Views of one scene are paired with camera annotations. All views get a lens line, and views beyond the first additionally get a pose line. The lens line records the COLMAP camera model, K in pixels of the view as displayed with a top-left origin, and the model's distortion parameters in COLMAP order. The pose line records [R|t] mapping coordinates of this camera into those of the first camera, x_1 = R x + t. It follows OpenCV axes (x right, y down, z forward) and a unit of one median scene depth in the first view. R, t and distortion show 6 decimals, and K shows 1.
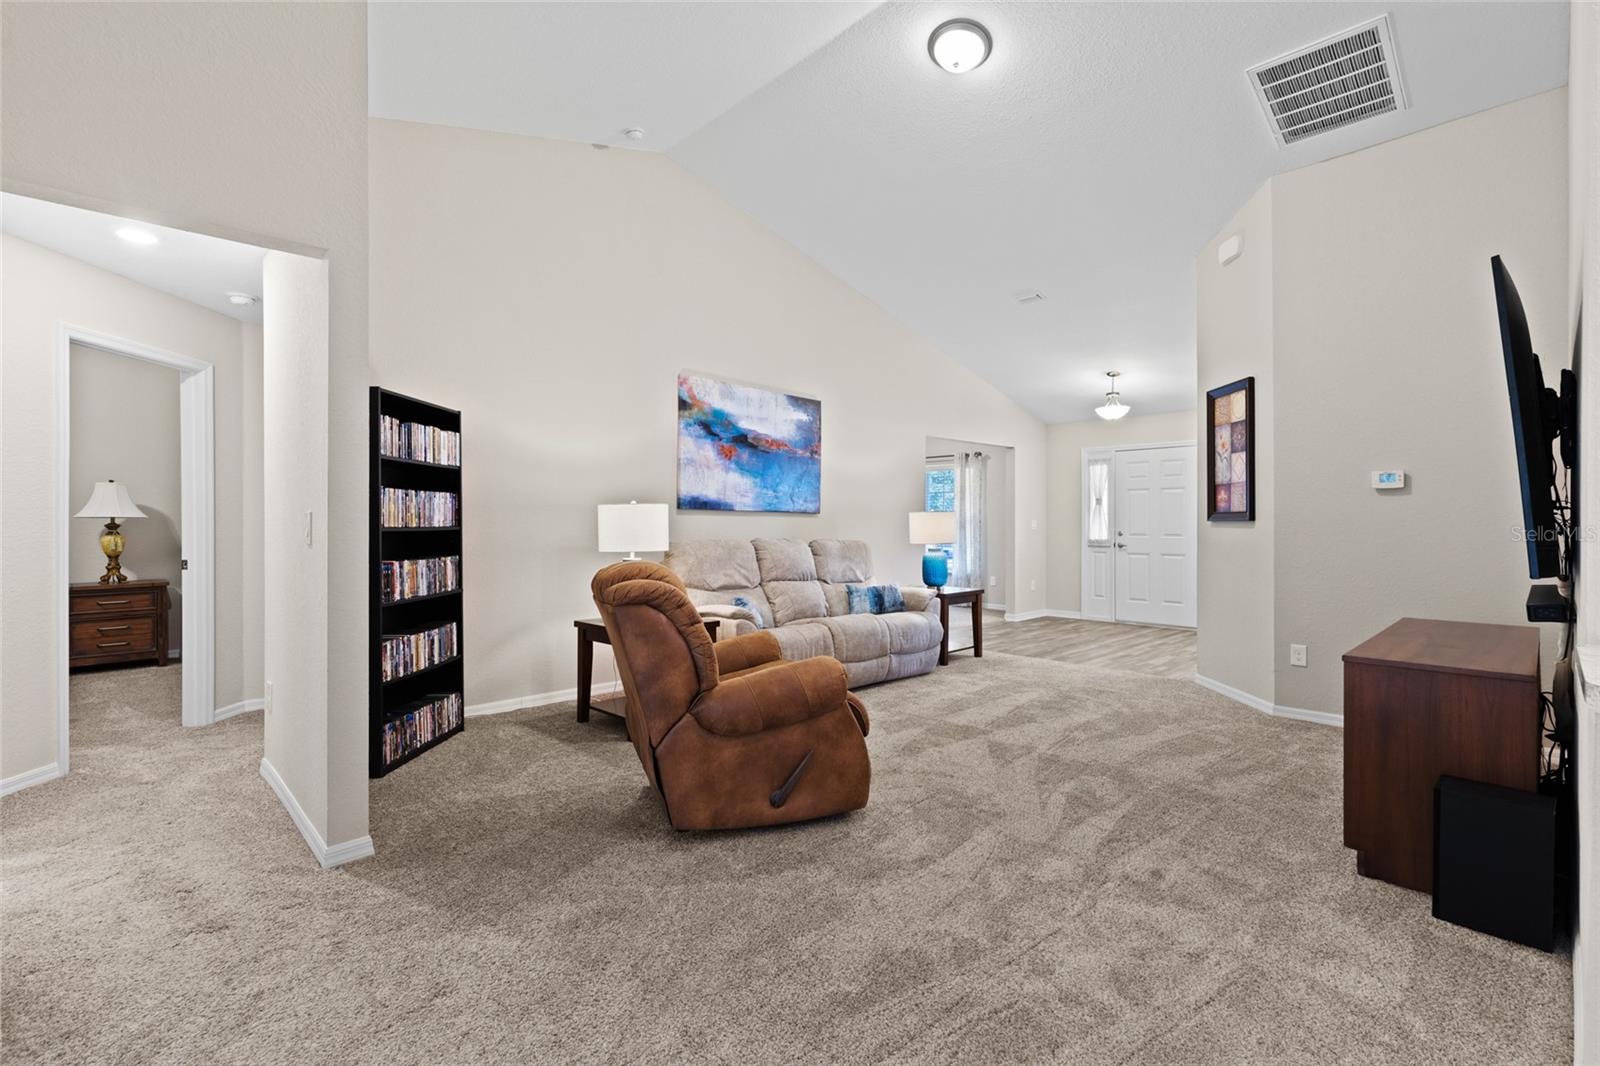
lens RADIAL K [[721.8, 0, 800.8], [0, 721.8, 523.4], [0, 0, 1]] dist [0.010693, -0.004113]
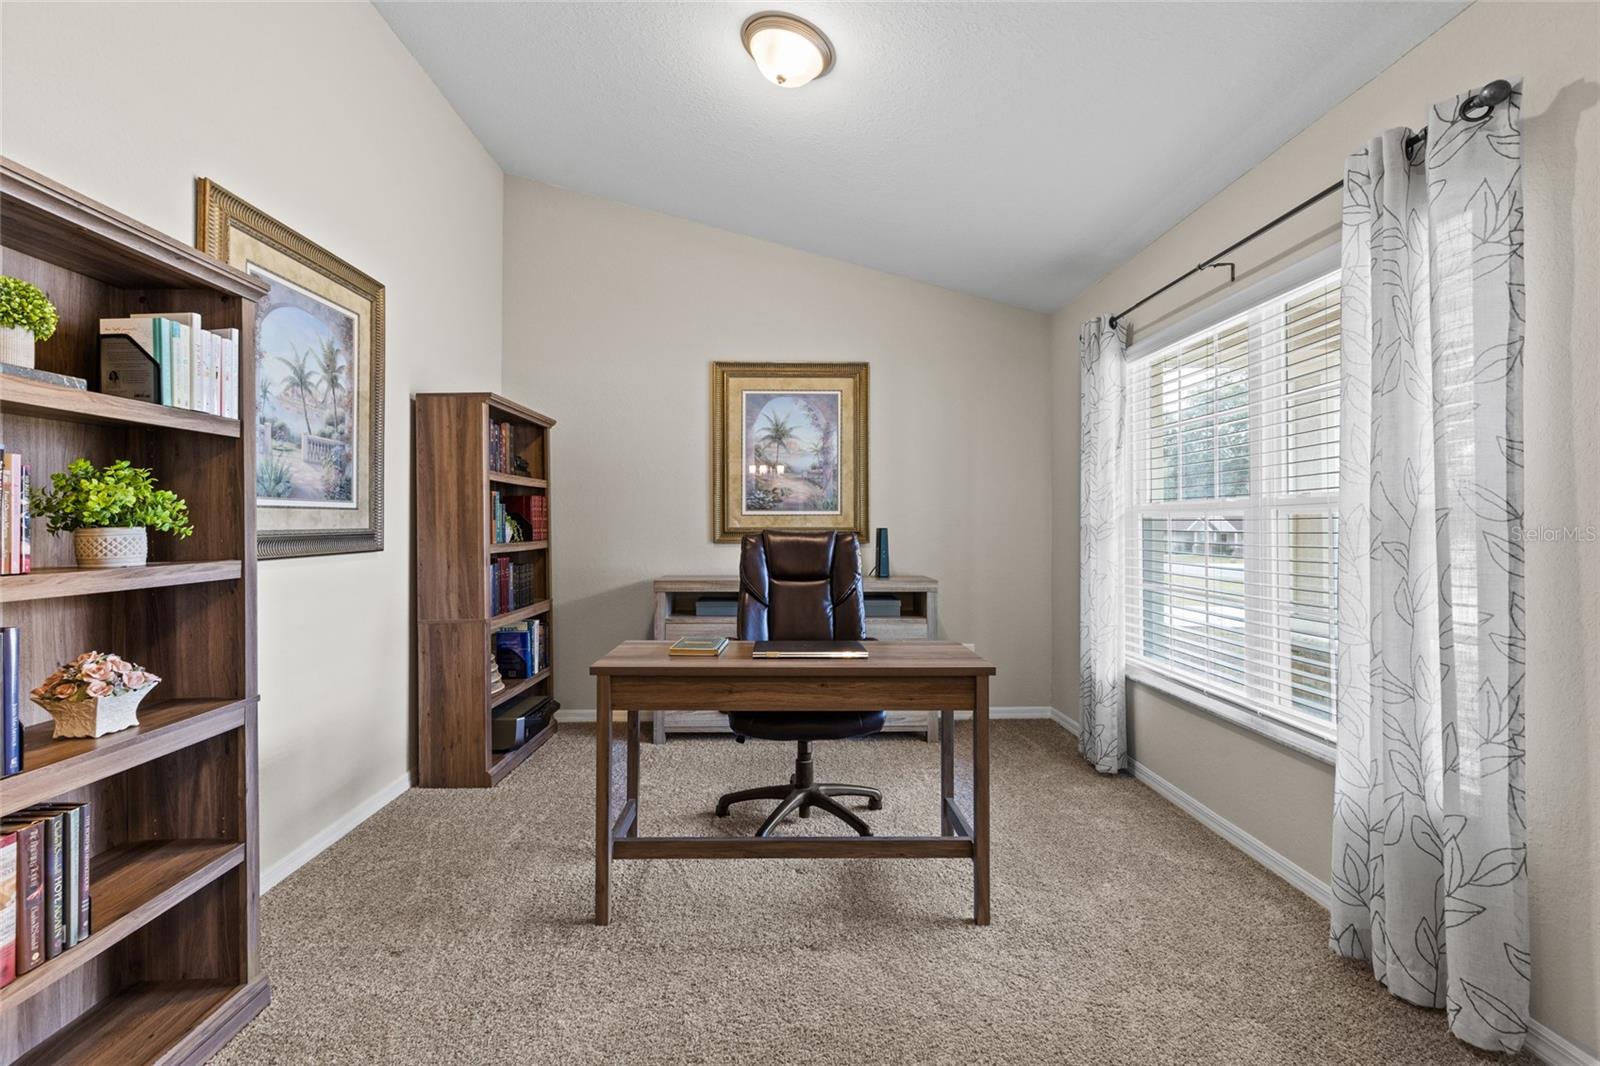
lens RADIAL K [[738.7, 0, 782.1], [0, 738.7, 513.2], [0, 0, 1]] dist [0.002629, 0.000180]
pose [[0.745798, -0.008073, -0.666123, 0.477076], [-0.003970, 0.999855, -0.016562, 0.001354], [0.666160, 0.014996, 0.745658, 1.543932]]
